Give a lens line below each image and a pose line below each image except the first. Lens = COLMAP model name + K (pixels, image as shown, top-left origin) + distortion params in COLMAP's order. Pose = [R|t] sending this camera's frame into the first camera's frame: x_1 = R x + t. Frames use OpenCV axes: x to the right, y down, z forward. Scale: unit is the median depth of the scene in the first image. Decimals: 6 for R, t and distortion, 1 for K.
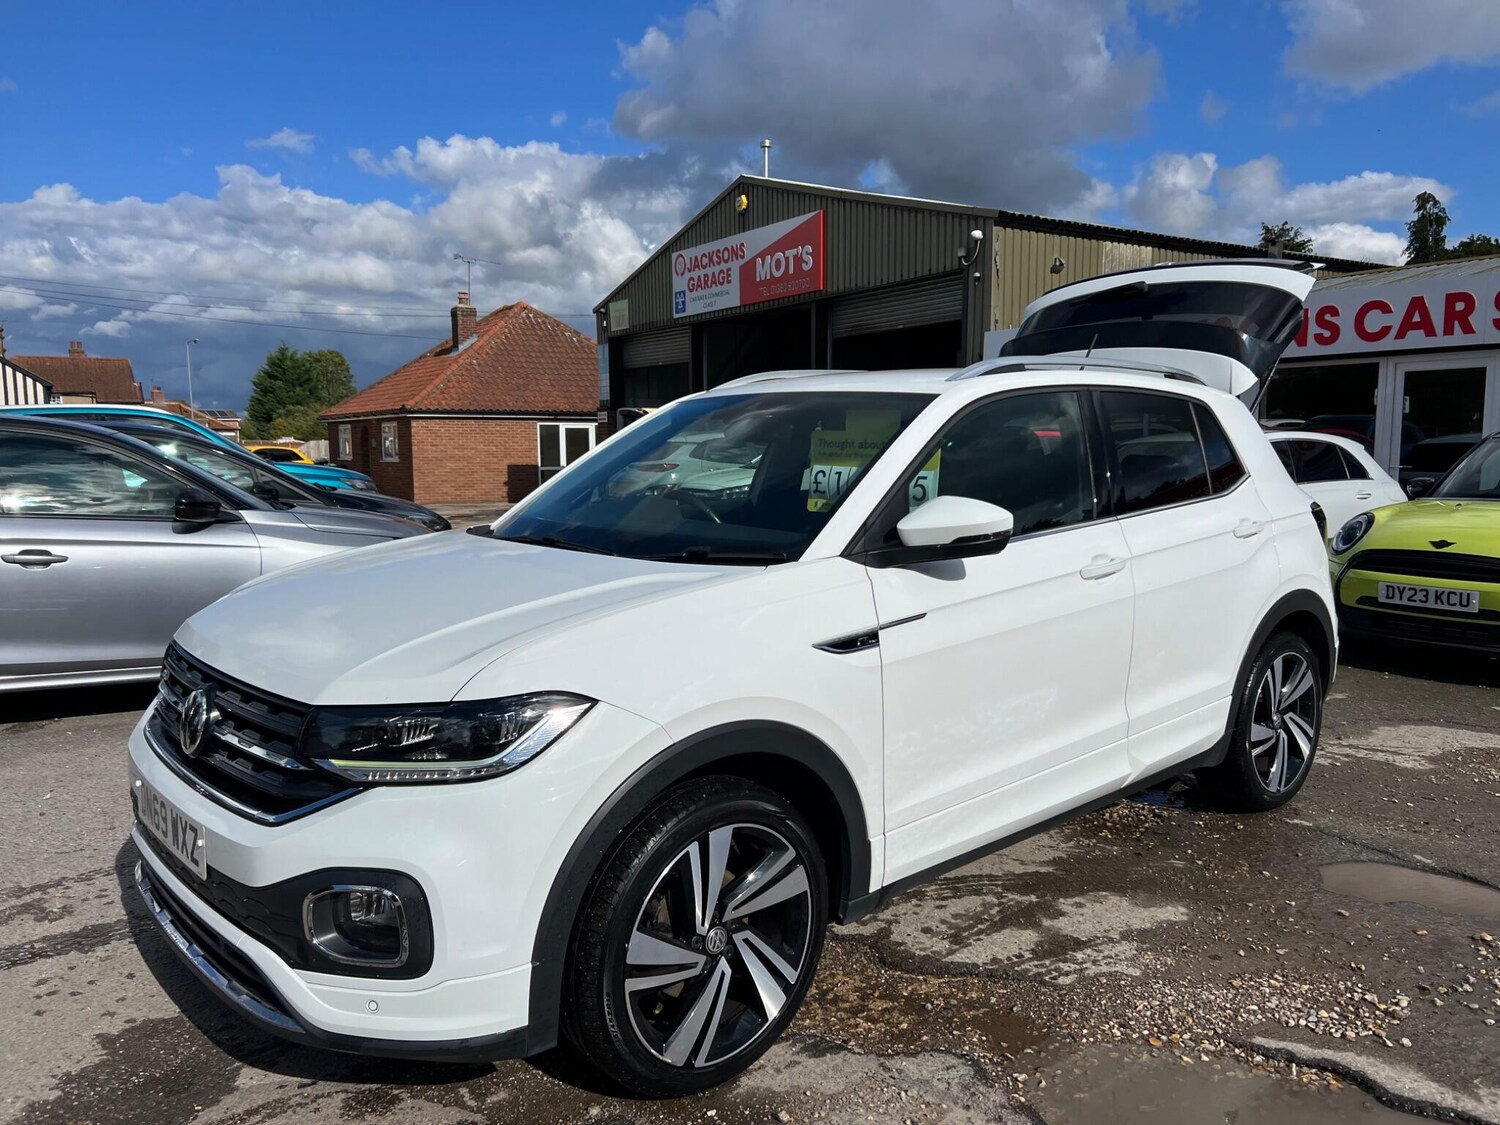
lens RADIAL K [[1126.0, 0, 748.6], [0, 1126.0, 563.5], [0, 0, 1]] dist [0.053421, -0.060305]
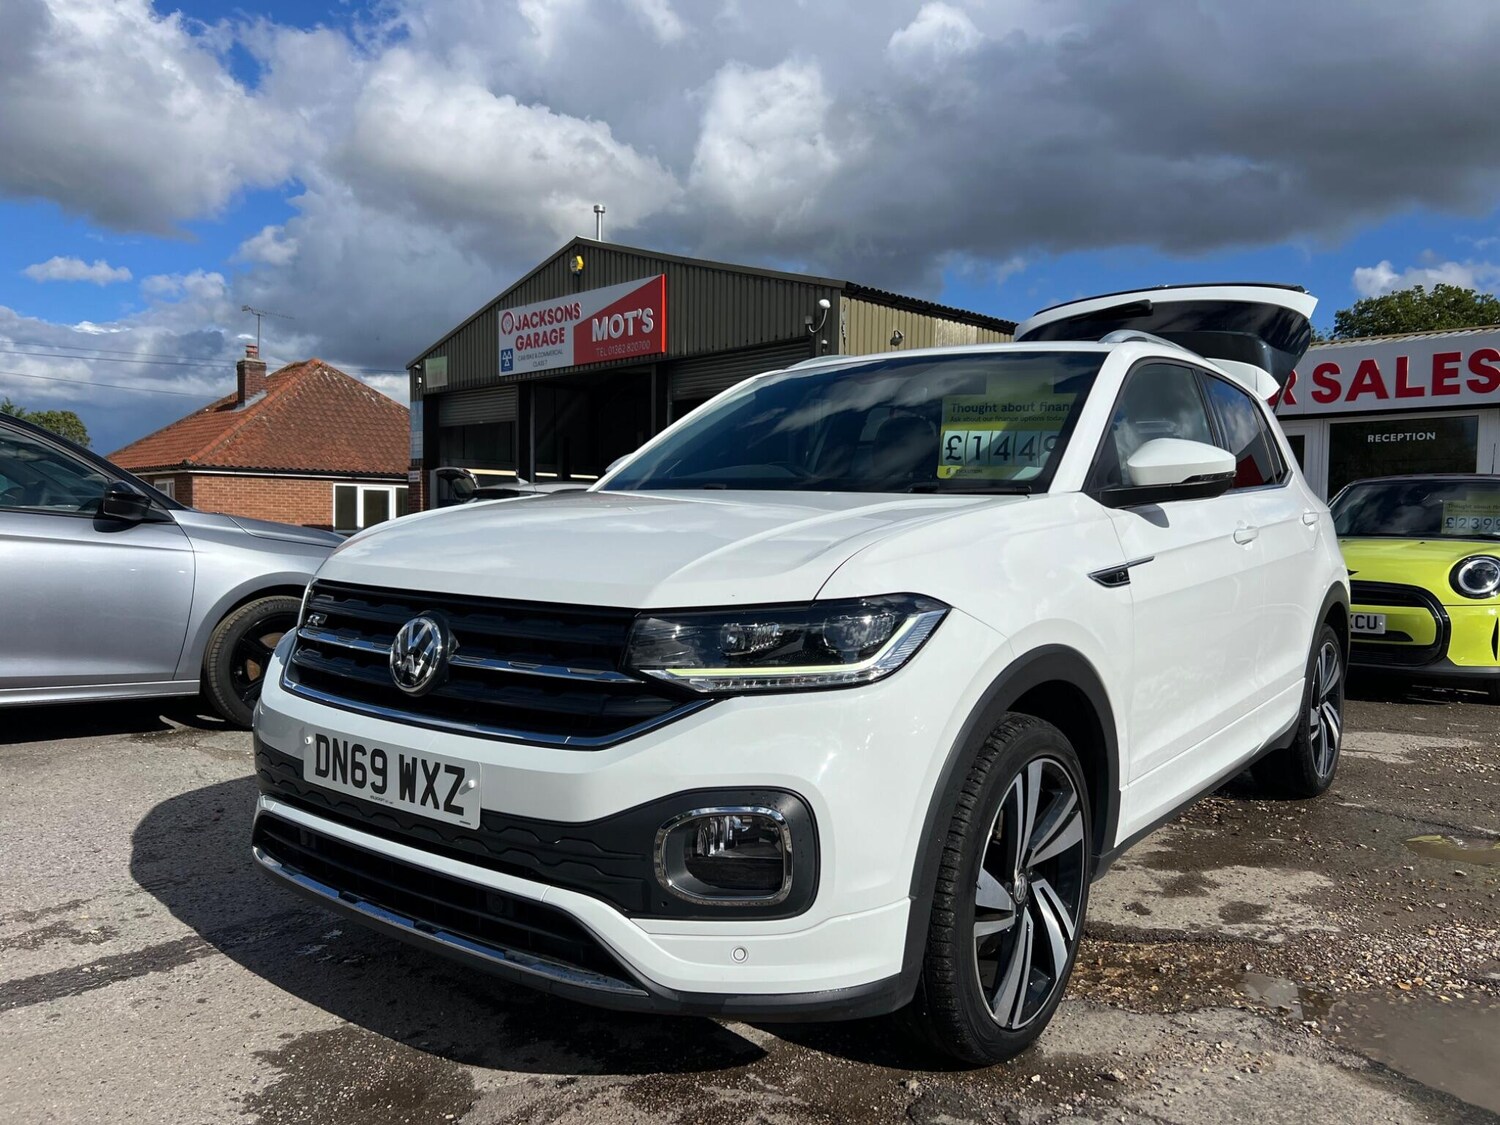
lens RADIAL K [[1126.0, 0, 738.2], [0, 1126.0, 567.0], [0, 0, 1]] dist [0.053421, -0.060305]
pose [[0.981369, 0.013291, 0.191674, -0.303951], [0.000248, 0.997516, -0.070439, 0.098128], [-0.192134, 0.069175, 0.978928, 0.093483]]
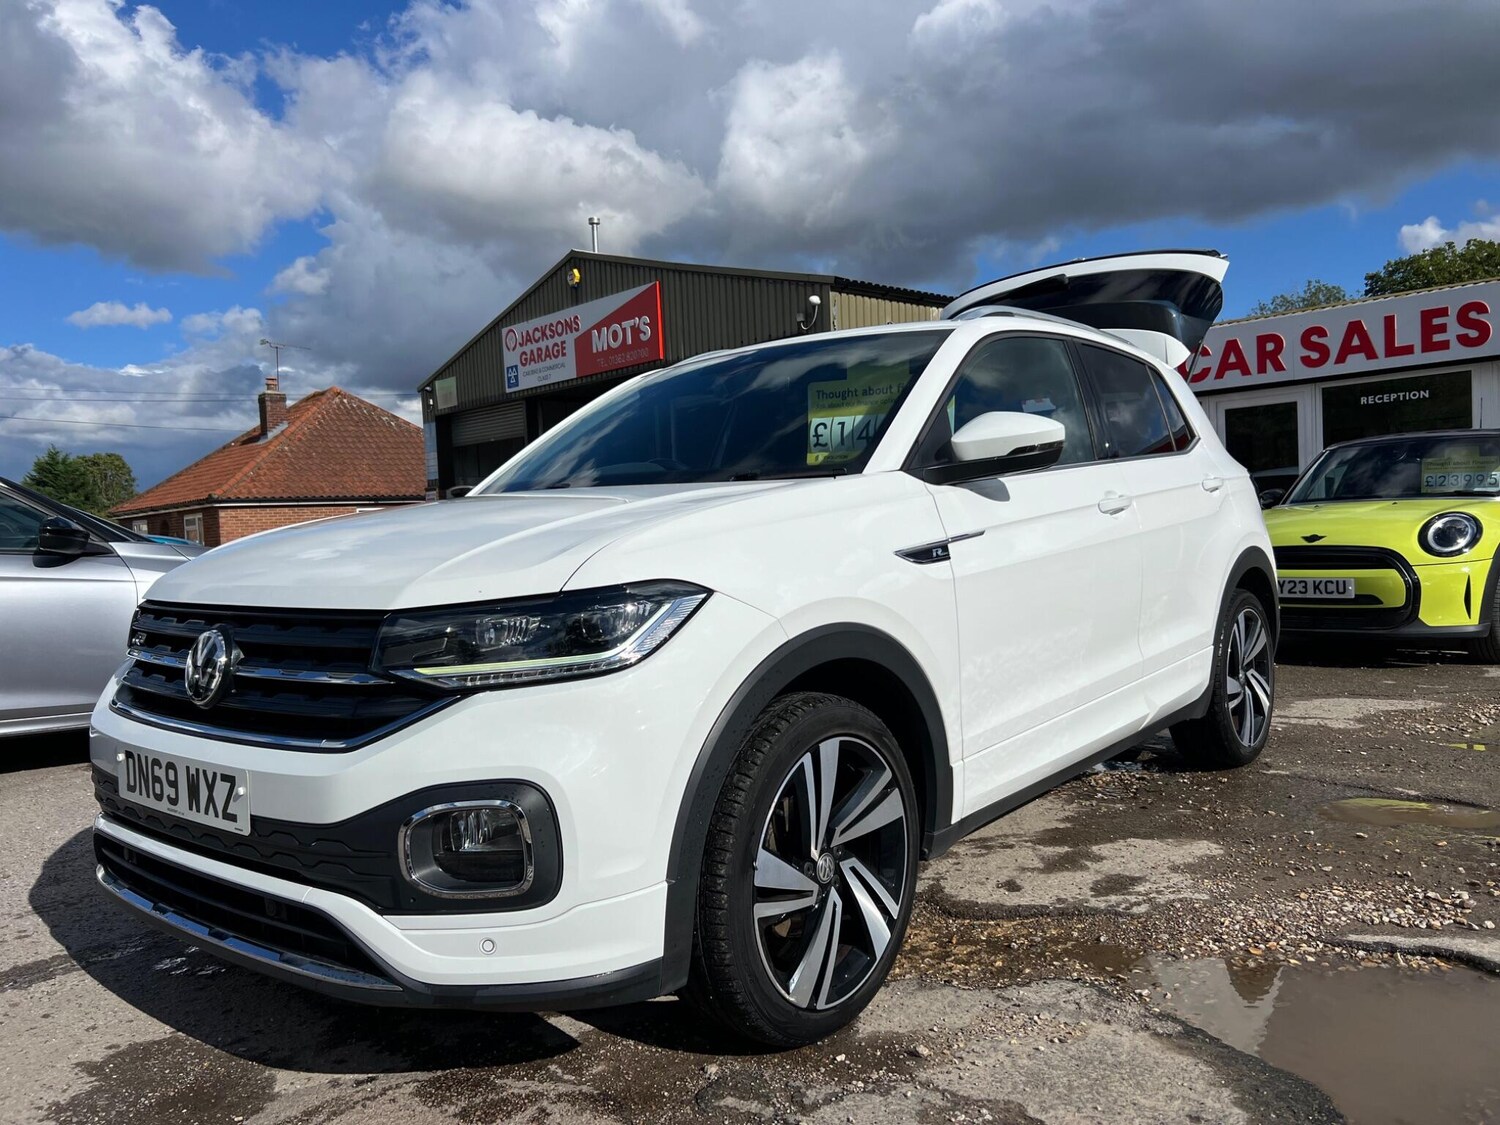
lens RADIAL K [[1126.0, 0, 736.6], [0, 1126.0, 567.2], [0, 0, 1]] dist [0.053421, -0.060305]
pose [[0.987187, -0.041766, 0.154005, -0.162463], [0.053657, 0.995822, -0.073884, 0.109125], [-0.150276, 0.081201, 0.985304, 0.065483]]
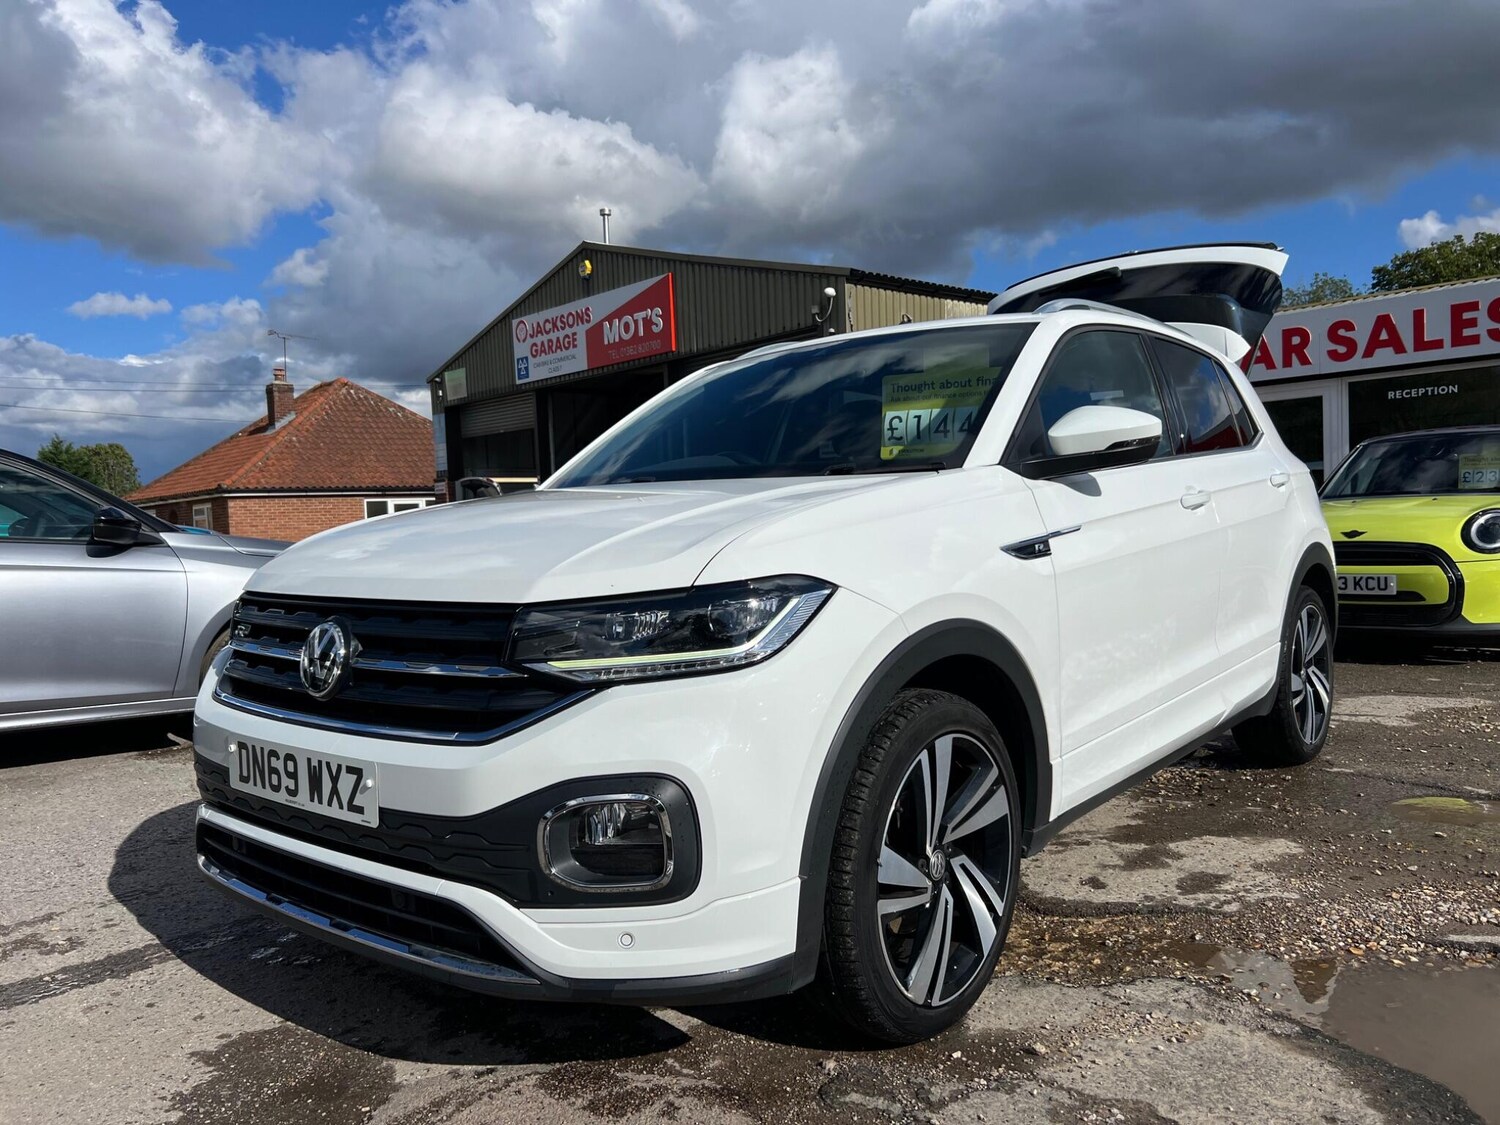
lens RADIAL K [[1126.0, 0, 721.9], [0, 1126.0, 565.5], [0, 0, 1]] dist [0.053421, -0.060305]
pose [[0.988901, -0.037607, 0.143737, -0.227175], [0.047914, 0.996470, -0.068933, 0.104151], [-0.140638, 0.075055, 0.987212, 0.076826]]
